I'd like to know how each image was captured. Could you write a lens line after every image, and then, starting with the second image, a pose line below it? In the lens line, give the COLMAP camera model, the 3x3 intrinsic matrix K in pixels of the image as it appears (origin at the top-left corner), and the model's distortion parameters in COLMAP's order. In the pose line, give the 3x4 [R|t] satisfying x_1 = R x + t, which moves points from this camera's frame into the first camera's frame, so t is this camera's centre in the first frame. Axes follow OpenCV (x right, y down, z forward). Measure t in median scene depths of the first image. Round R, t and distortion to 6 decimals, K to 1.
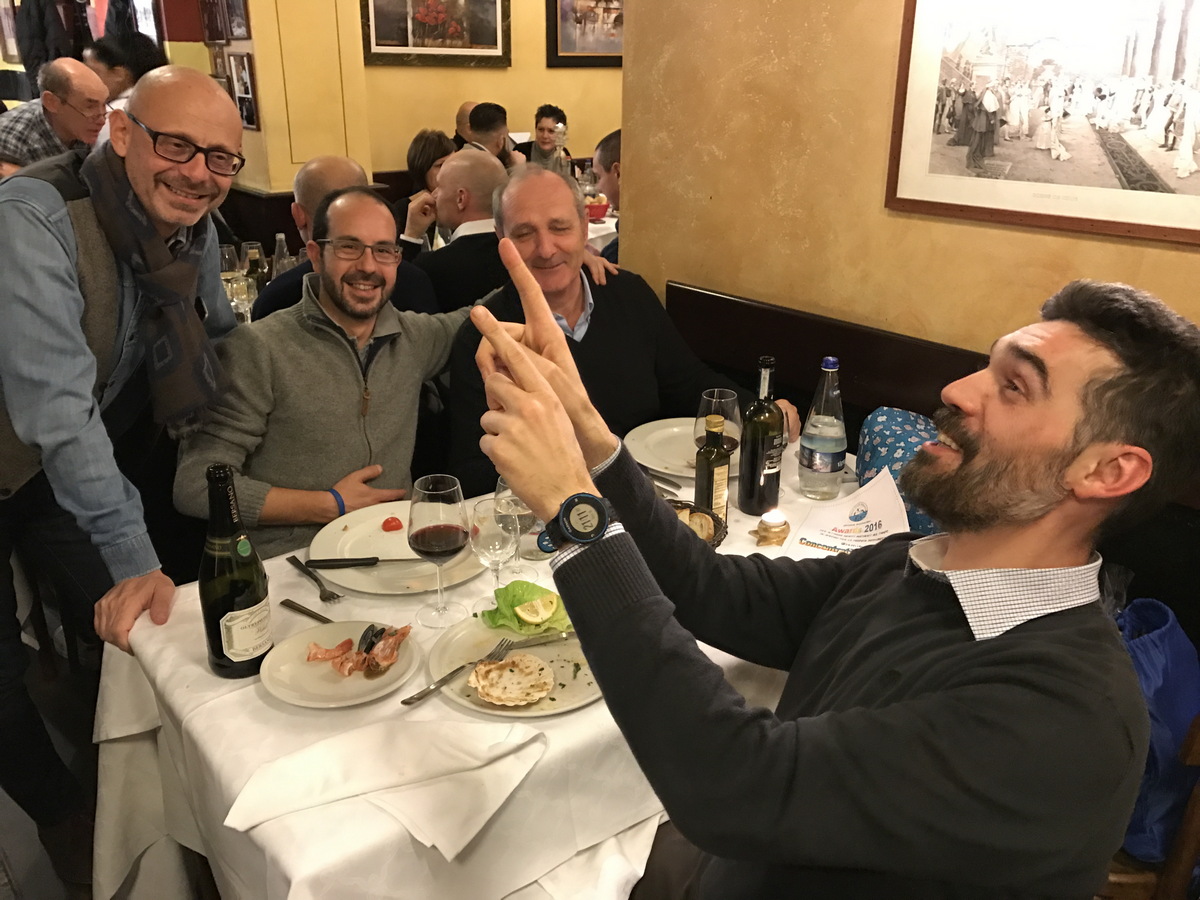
lens RADIAL K [[994.9, 0, 601.2], [0, 994.9, 425.6], [0, 0, 1]] dist [0.038499, -0.010342]
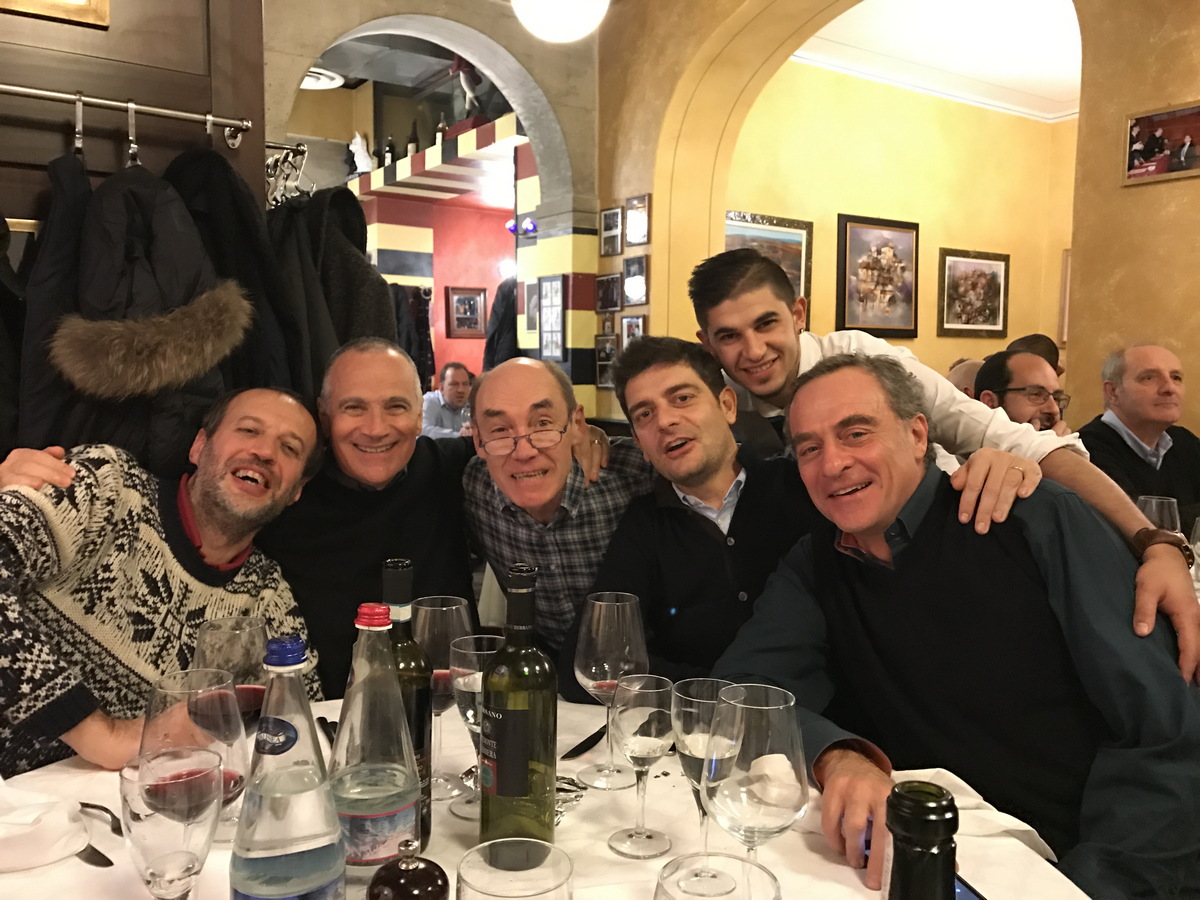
lens RADIAL K [[1001.4, 0, 598.3], [0, 1001.4, 444.5], [0, 0, 1]] dist [0.030248, 0.002923]
pose [[0.993211, 0.006405, -0.116150, -0.527763], [-0.038534, 0.960225, -0.276556, 0.266884], [0.109759, 0.279154, 0.953953, -0.309065]]
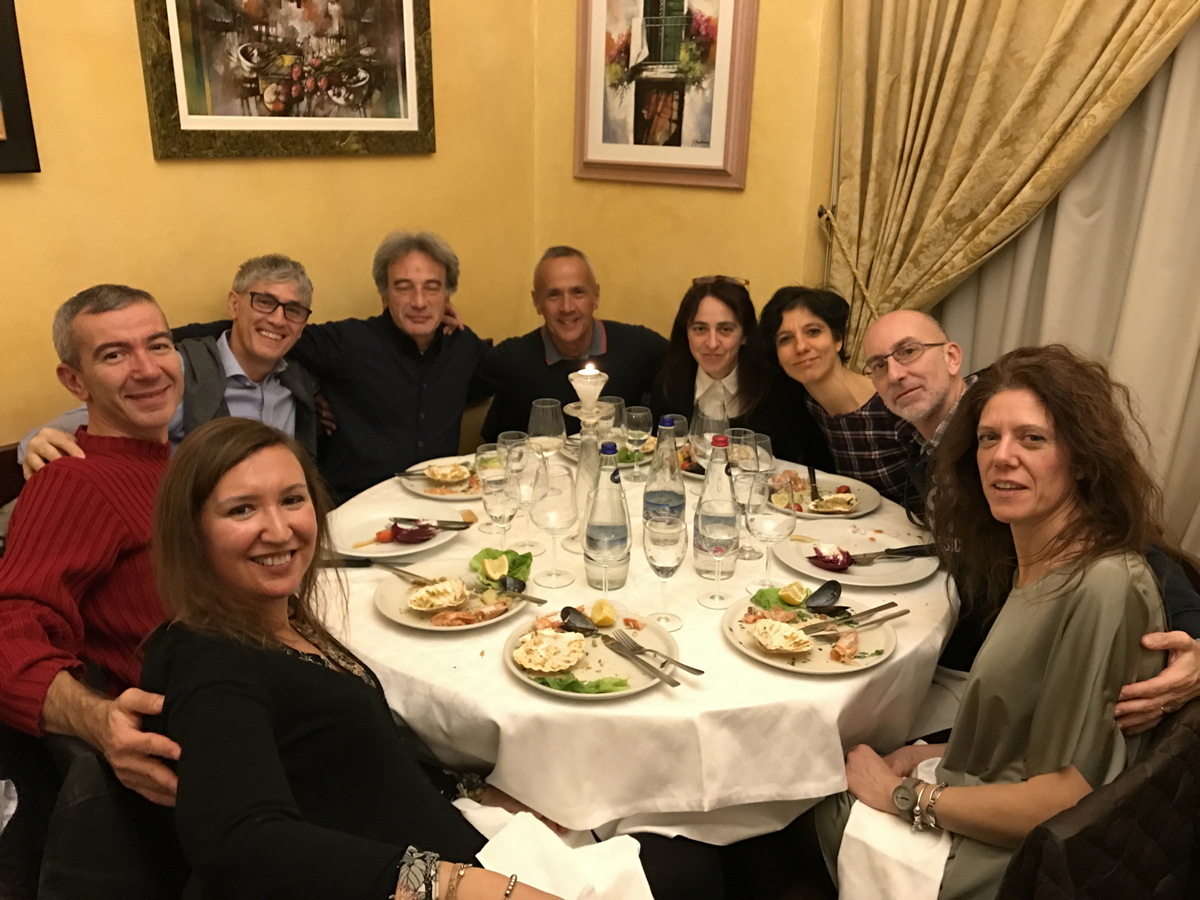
lens RADIAL K [[1001.4, 0, 598.3], [0, 1001.4, 444.5], [0, 0, 1]] dist [0.030248, 0.002923]
pose [[0.975750, -0.062436, 0.209795, 0.439995], [0.073192, 0.996351, -0.043896, -0.735887], [-0.206289, 0.058187, 0.976760, 1.959625]]
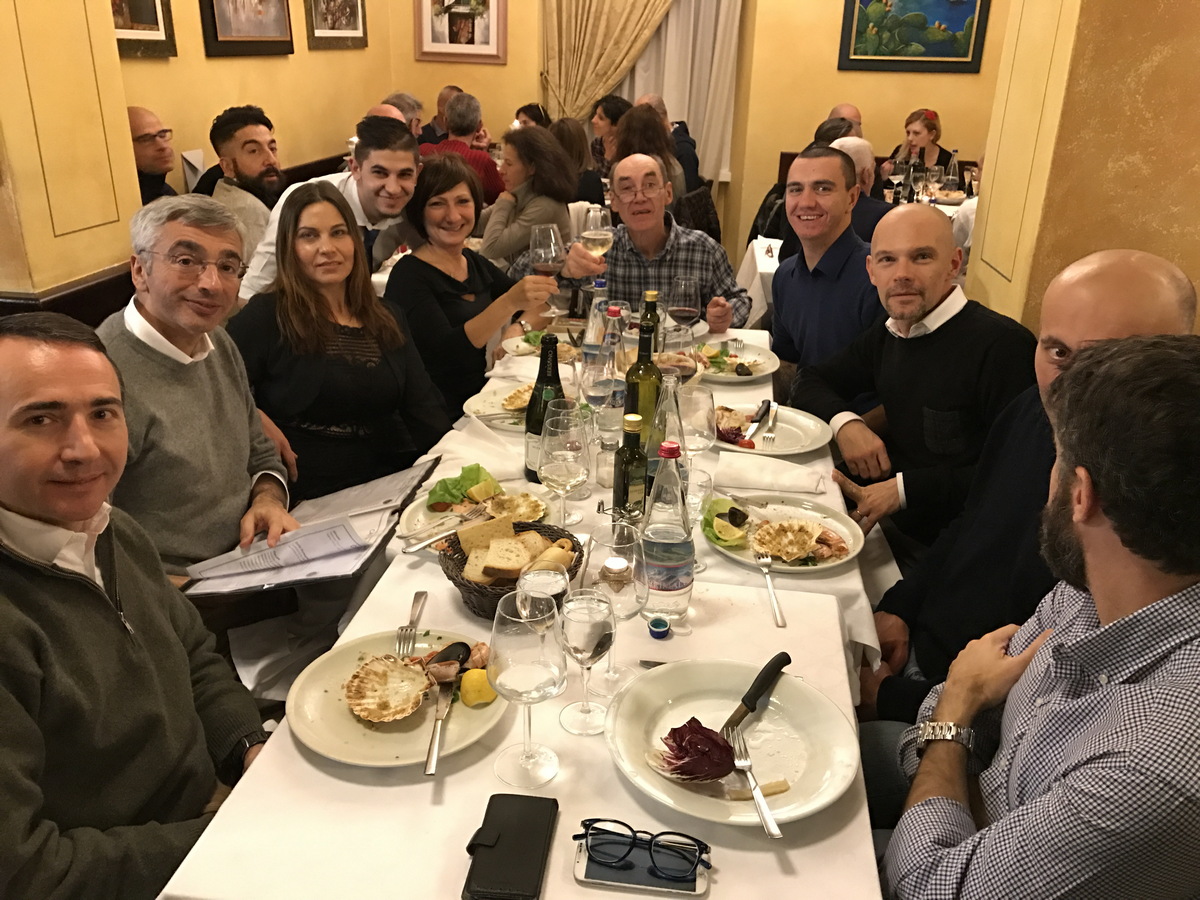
lens RADIAL K [[993.3, 0, 598.2], [0, 993.3, 436.6], [0, 0, 1]] dist [0.011922, -0.003017]
pose [[0.746532, -0.240267, 0.620453, -0.959880], [0.221091, 0.969113, 0.109265, -0.310212], [-0.627542, 0.055607, 0.776595, 0.800341]]
